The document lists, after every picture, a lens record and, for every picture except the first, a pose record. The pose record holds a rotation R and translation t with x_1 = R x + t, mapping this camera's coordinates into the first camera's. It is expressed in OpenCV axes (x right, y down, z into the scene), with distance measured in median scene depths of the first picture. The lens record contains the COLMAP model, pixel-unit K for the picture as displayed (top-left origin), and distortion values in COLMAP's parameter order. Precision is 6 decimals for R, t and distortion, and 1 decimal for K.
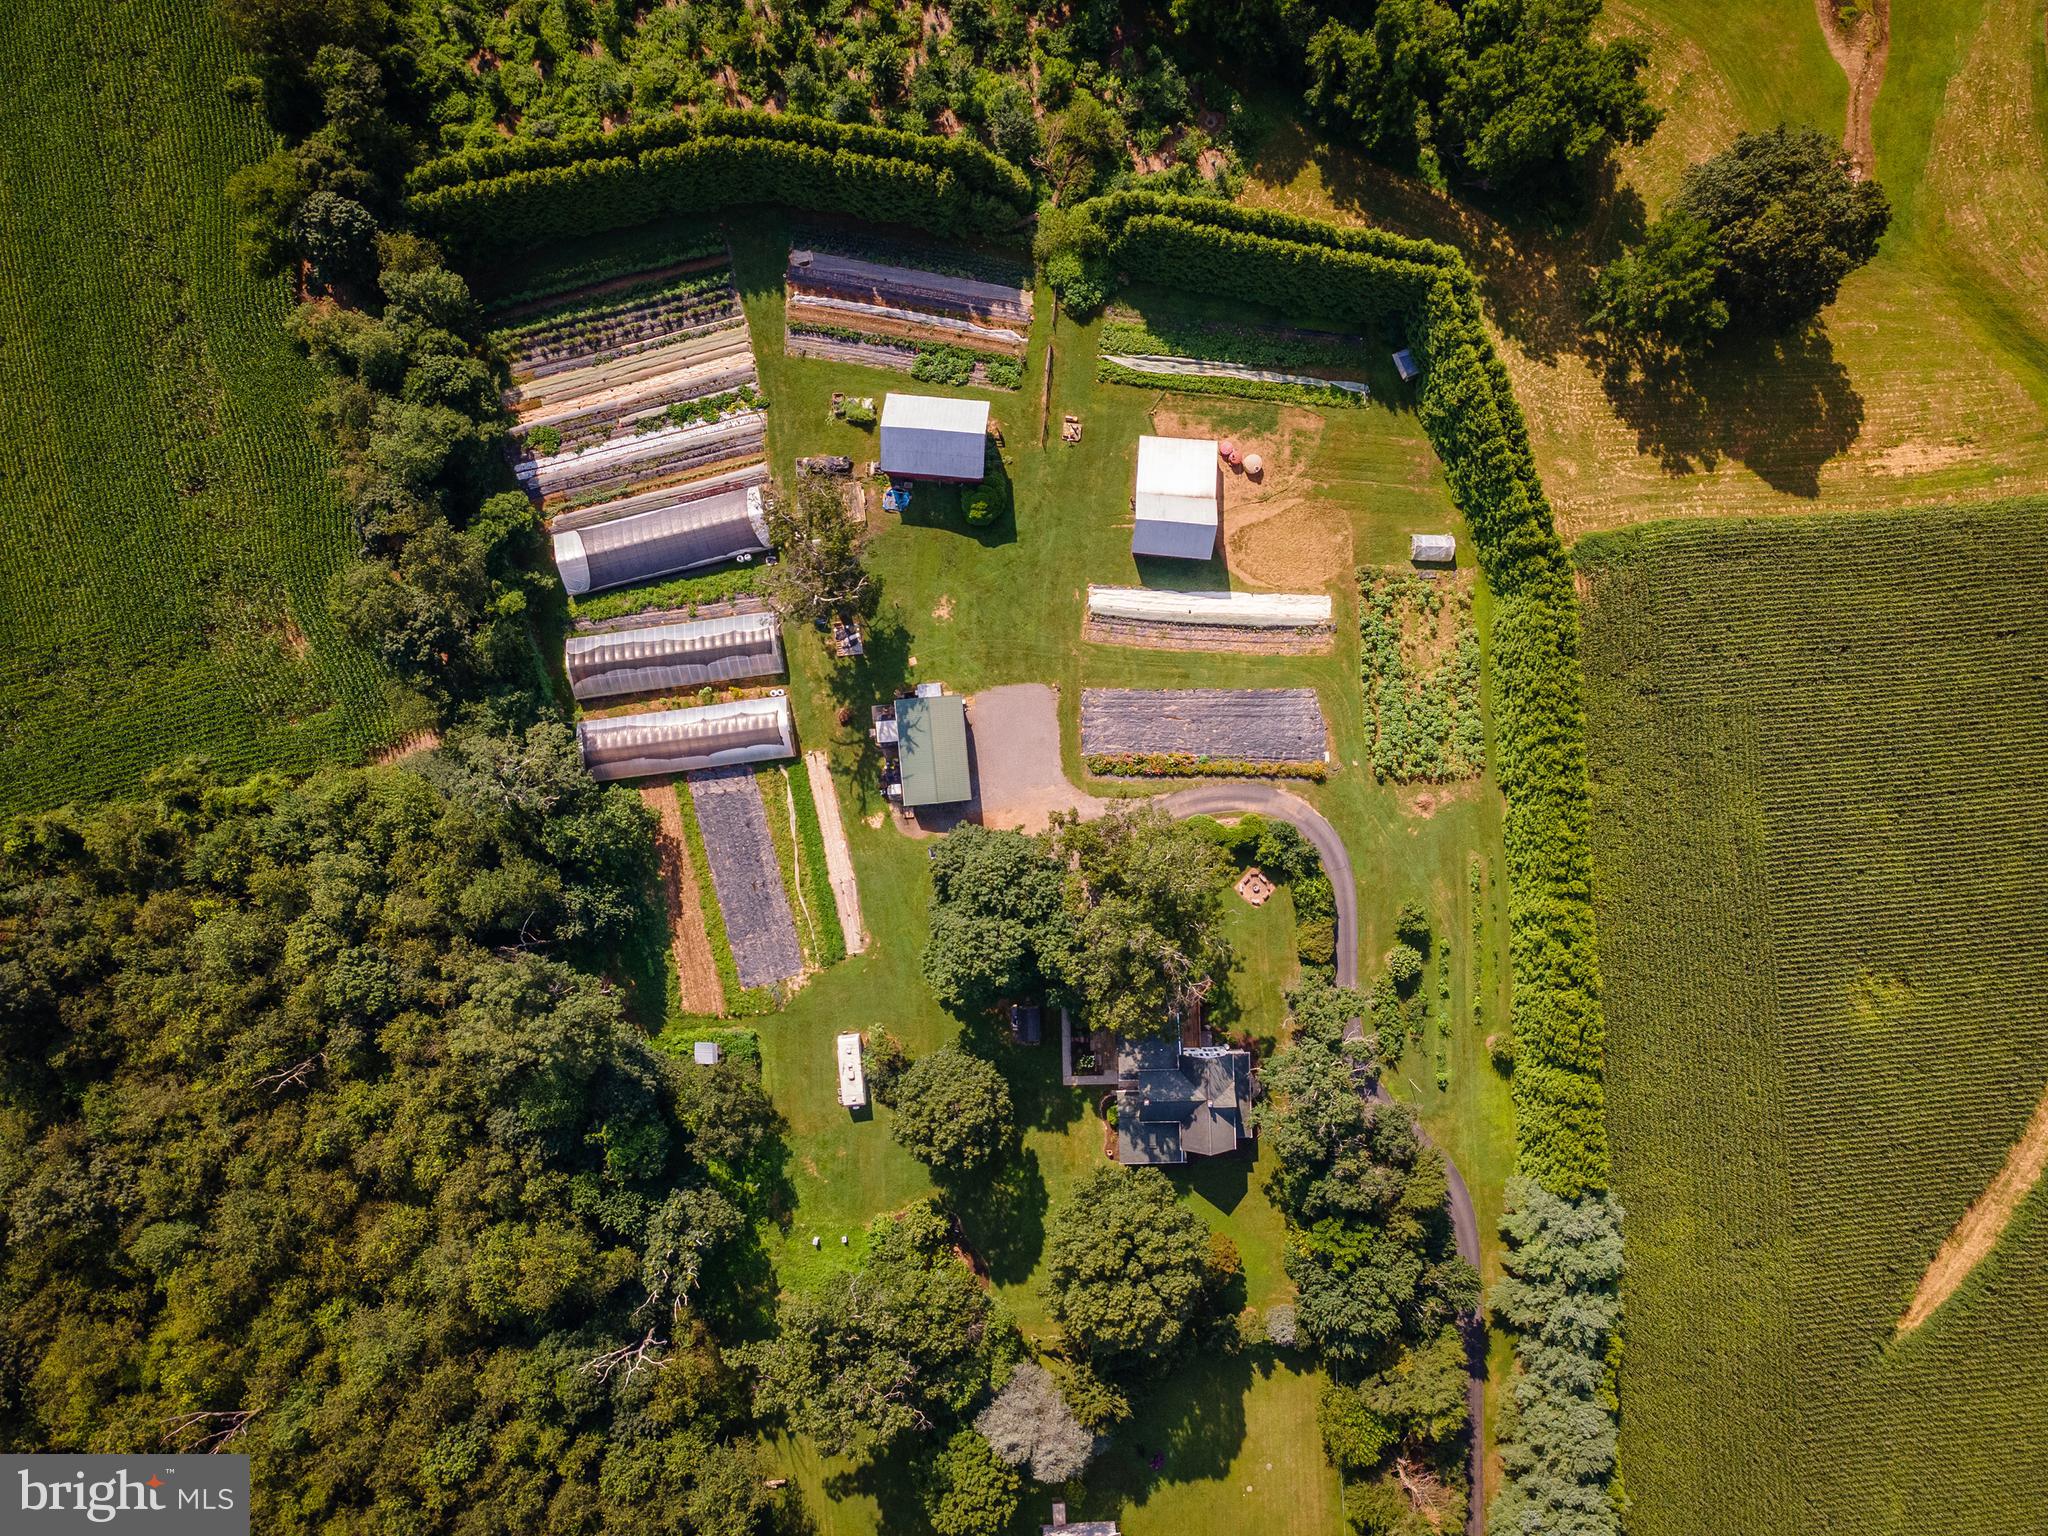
lens RADIAL K [[1505.2, 0, 1016.5], [0, 1505.2, 758.7], [0, 0, 1]] dist [0.026892, 0.036791]
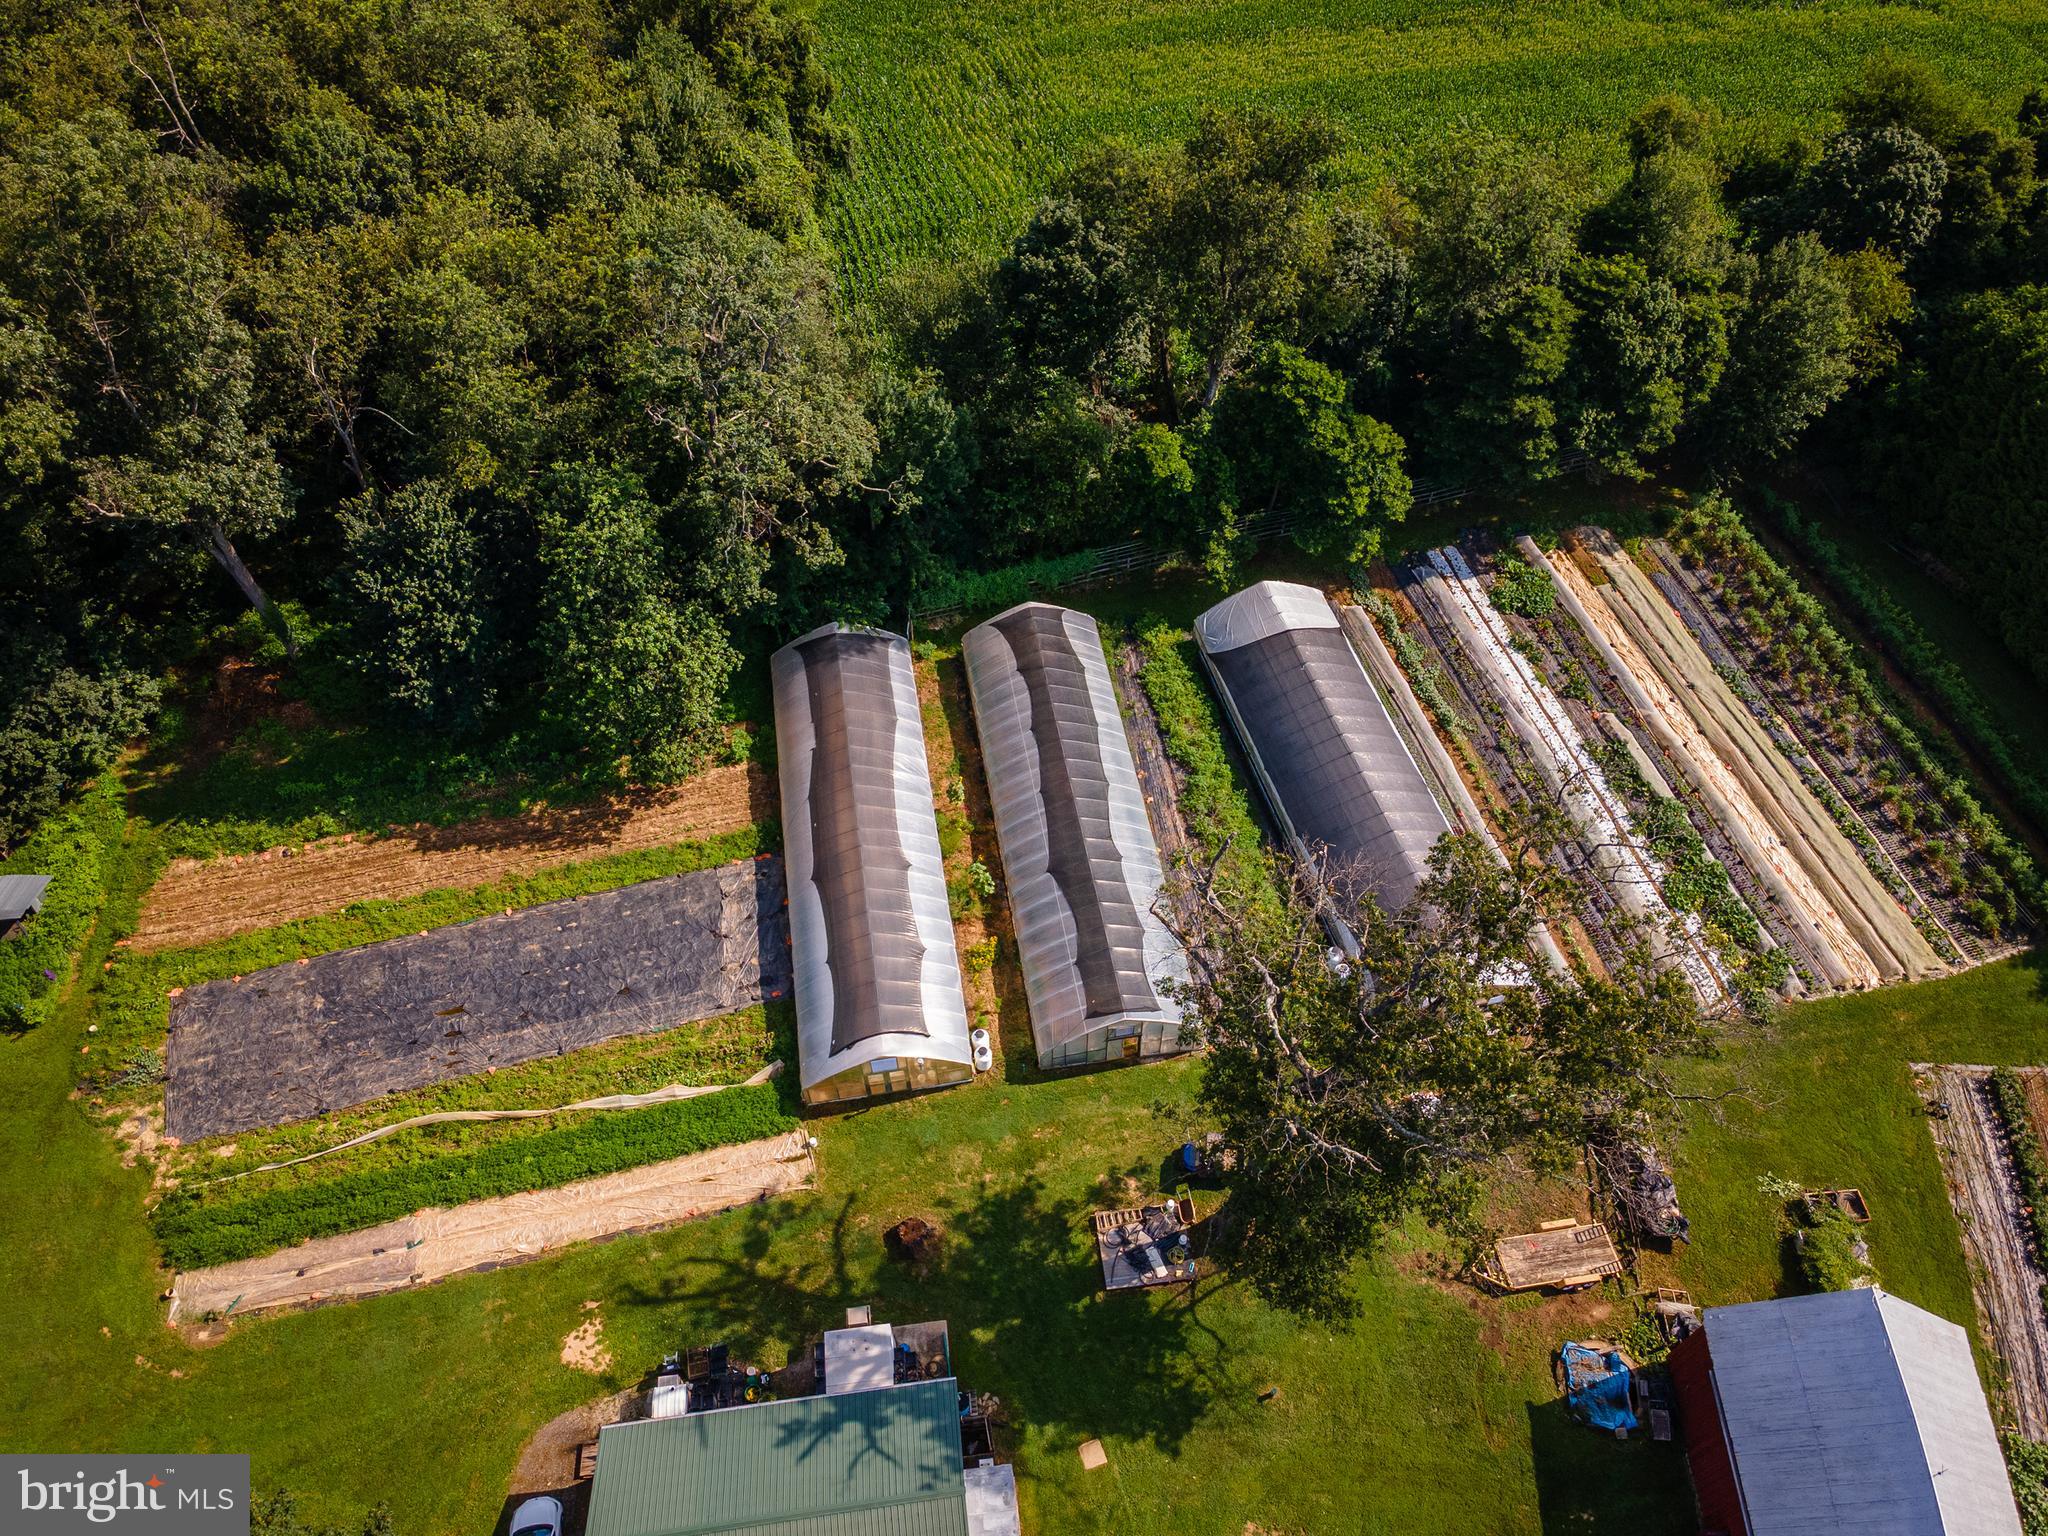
lens RADIAL K [[1505.2, 0, 1022.7], [0, 1505.2, 769.4], [0, 0, 1]] dist [0.026892, 0.036791]
pose [[0.032169, 0.807313, -0.589245, 0.000383], [-0.999406, 0.033275, -0.008970, -0.052152], [0.012366, 0.589184, 0.807904, 0.666499]]
